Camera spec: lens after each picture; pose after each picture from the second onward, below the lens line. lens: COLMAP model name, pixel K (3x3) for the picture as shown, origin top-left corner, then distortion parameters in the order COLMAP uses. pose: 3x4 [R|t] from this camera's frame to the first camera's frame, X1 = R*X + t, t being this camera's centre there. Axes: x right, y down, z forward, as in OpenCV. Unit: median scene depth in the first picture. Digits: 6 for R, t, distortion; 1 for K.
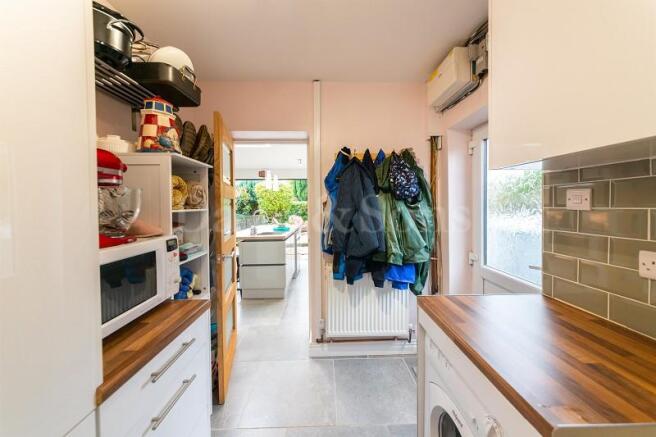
lens RADIAL K [[223.9, 0, 327.3], [0, 223.9, 210.2], [0, 0, 1]] dist [0.000819, 0.000077]
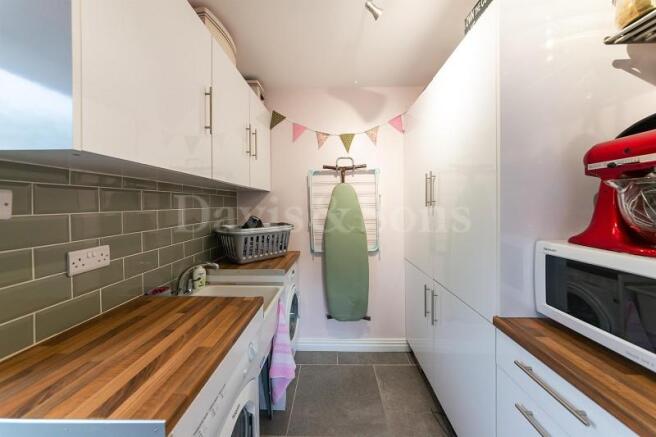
lens RADIAL K [[223.9, 0, 327.3], [0, 223.9, 210.2], [0, 0, 1]] dist [0.000819, 0.000077]
pose [[-0.999110, 0.015696, 0.039146, 0.094885], [0.017241, 0.999073, 0.039449, -0.047464], [-0.038490, 0.040089, -0.998454, 2.021780]]
